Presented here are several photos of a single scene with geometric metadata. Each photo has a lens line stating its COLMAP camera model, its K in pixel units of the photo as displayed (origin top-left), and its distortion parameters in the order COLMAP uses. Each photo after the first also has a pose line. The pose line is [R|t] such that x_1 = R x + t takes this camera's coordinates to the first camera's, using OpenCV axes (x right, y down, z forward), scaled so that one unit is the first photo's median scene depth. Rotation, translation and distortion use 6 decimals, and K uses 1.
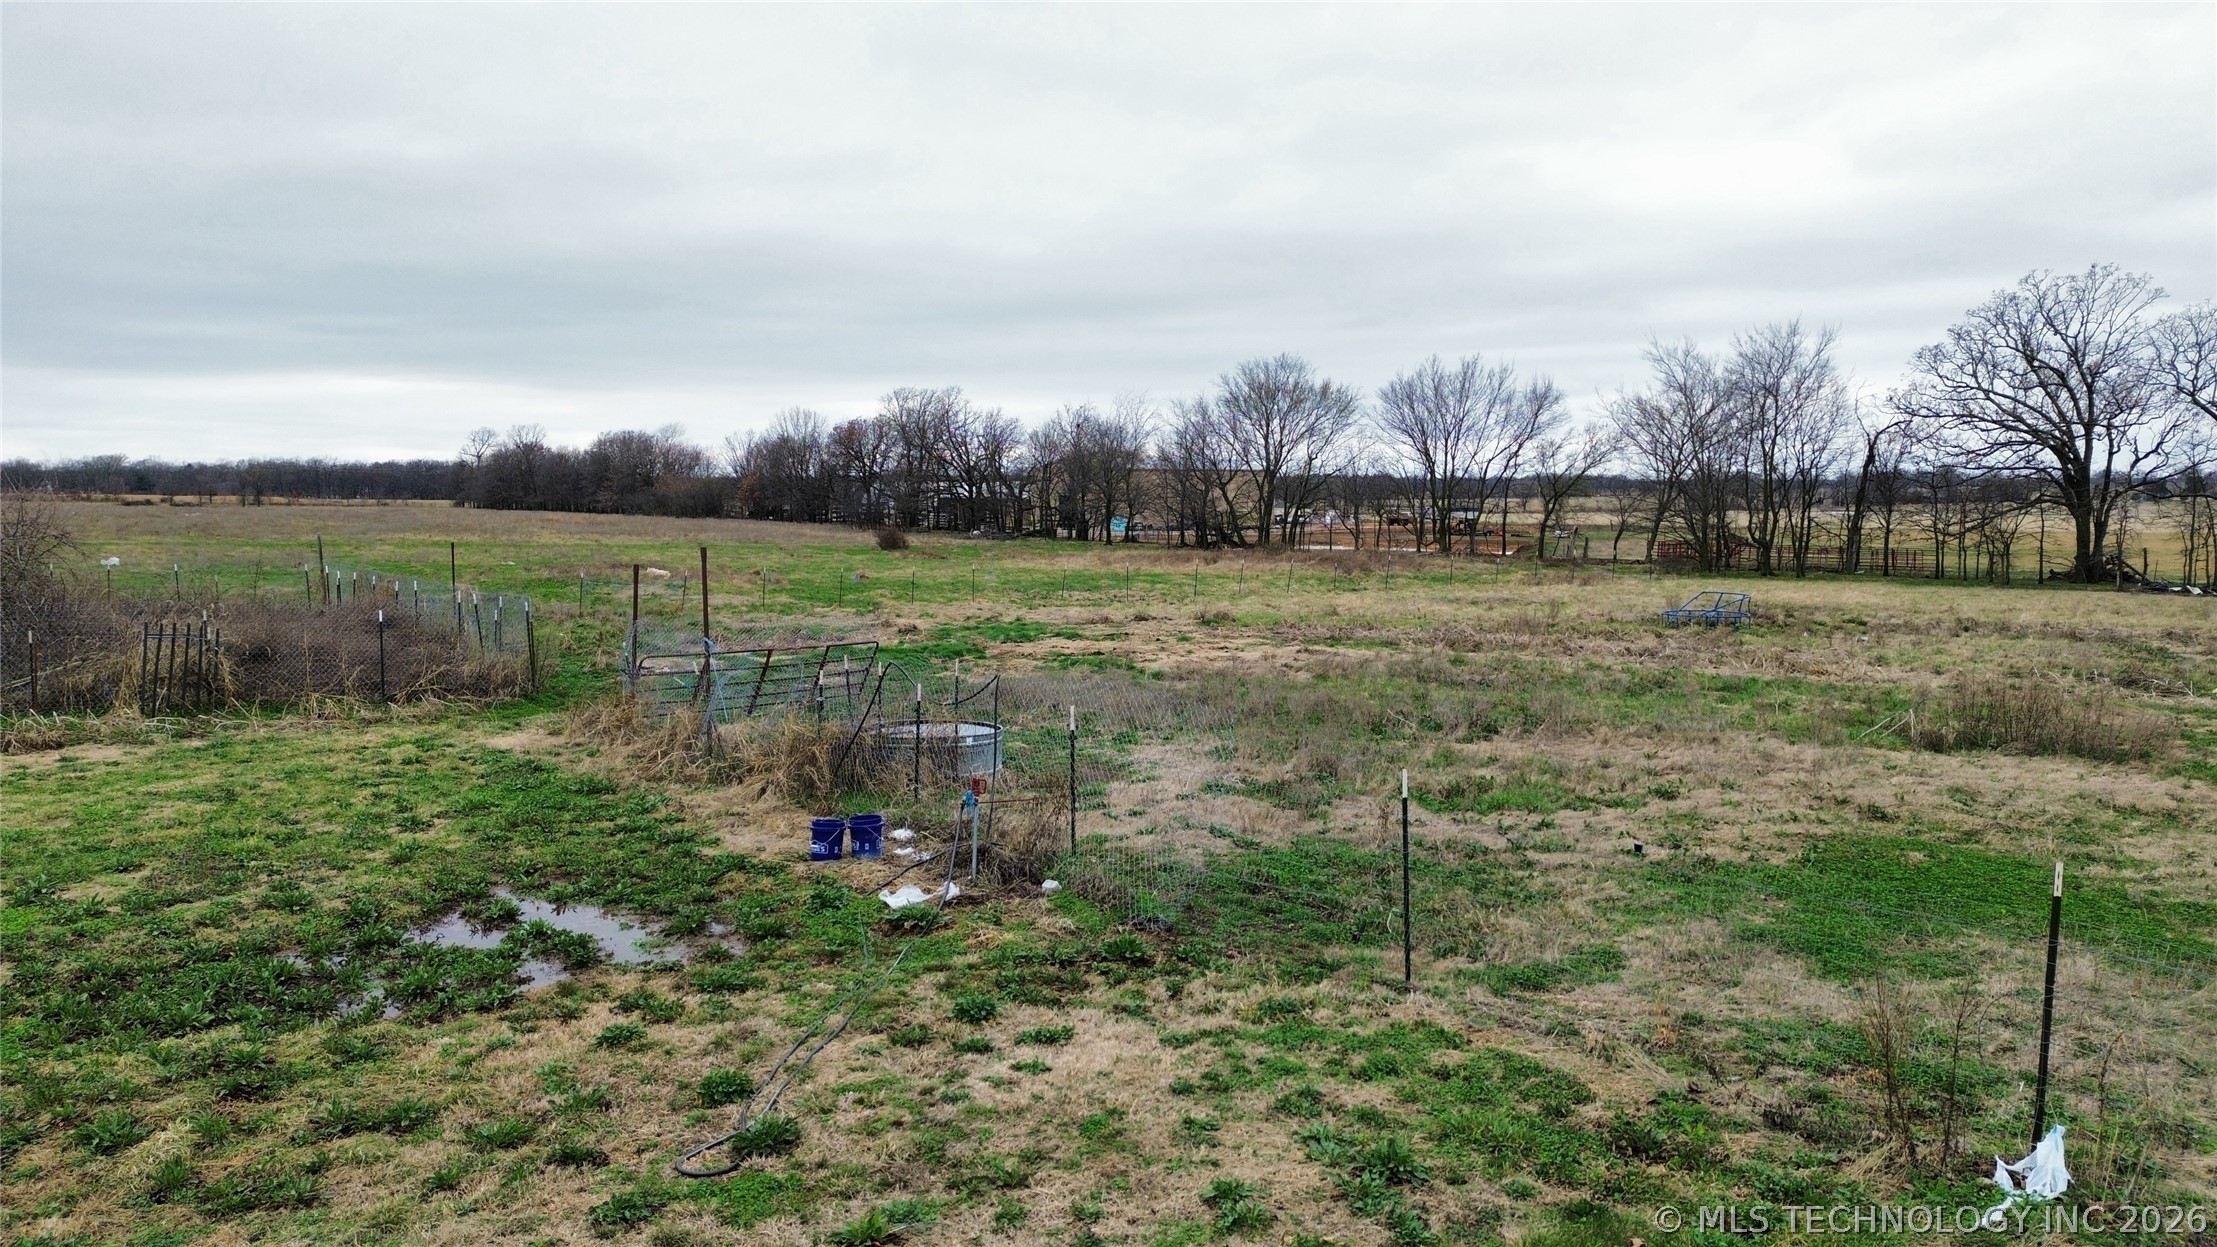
lens RADIAL K [[1572.5, 0, 1117.5], [0, 1572.5, 603.6], [0, 0, 1]] dist [0.127491, -0.151124]
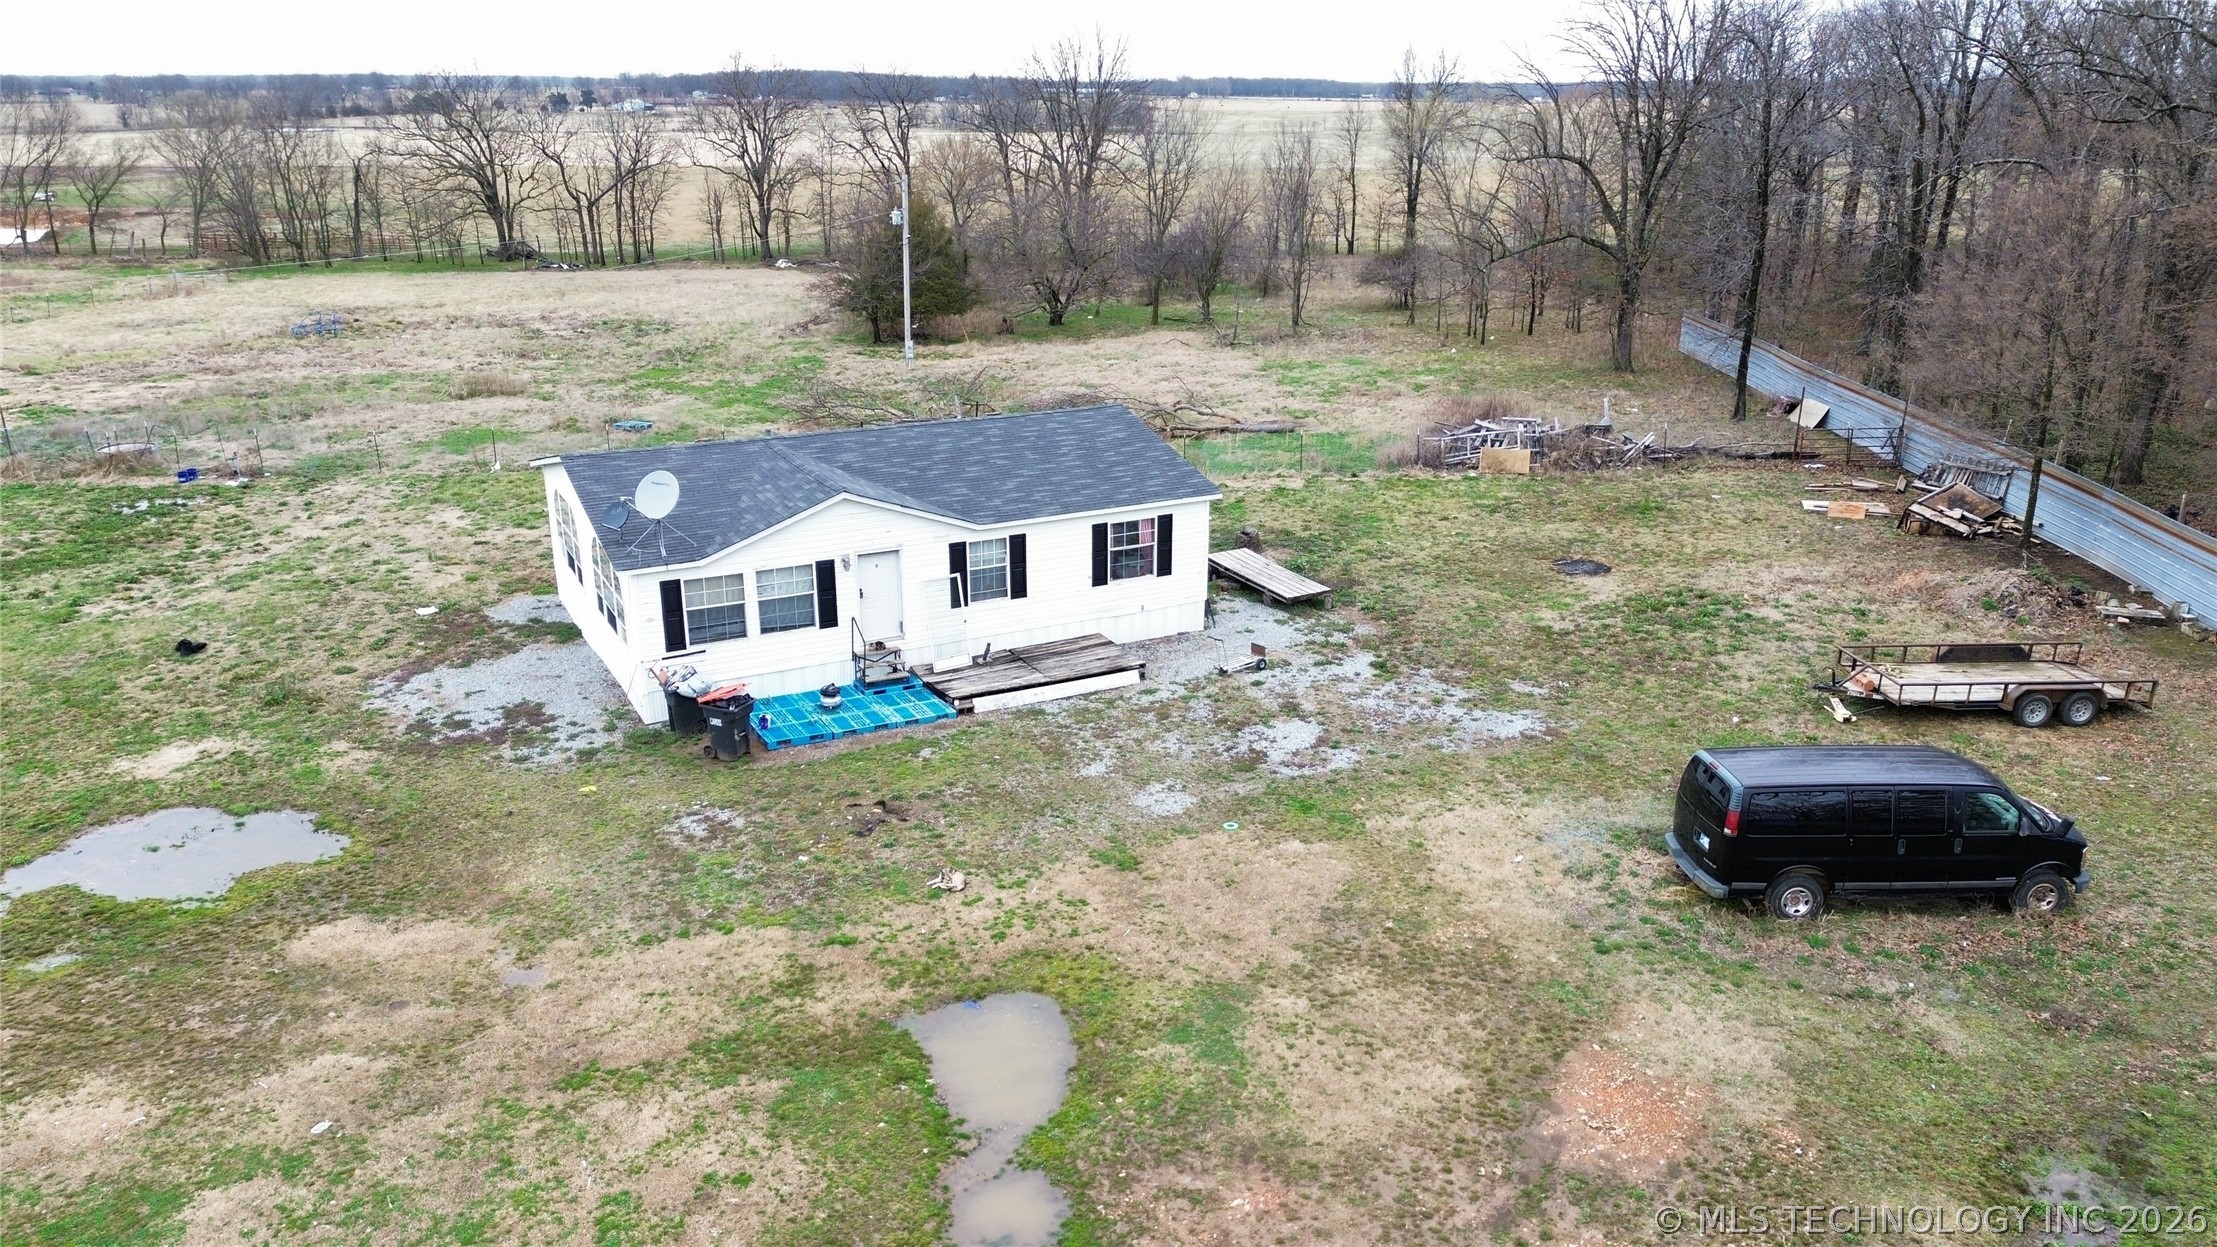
lens RADIAL K [[1572.5, 0, 1117.5], [0, 1572.5, 603.6], [0, 0, 1]] dist [0.127491, -0.151124]
pose [[0.632221, -0.249400, 0.733551, -0.314217], [0.065275, 0.960555, 0.270321, -0.084216], [-0.772034, -0.123020, 0.623562, -0.580917]]
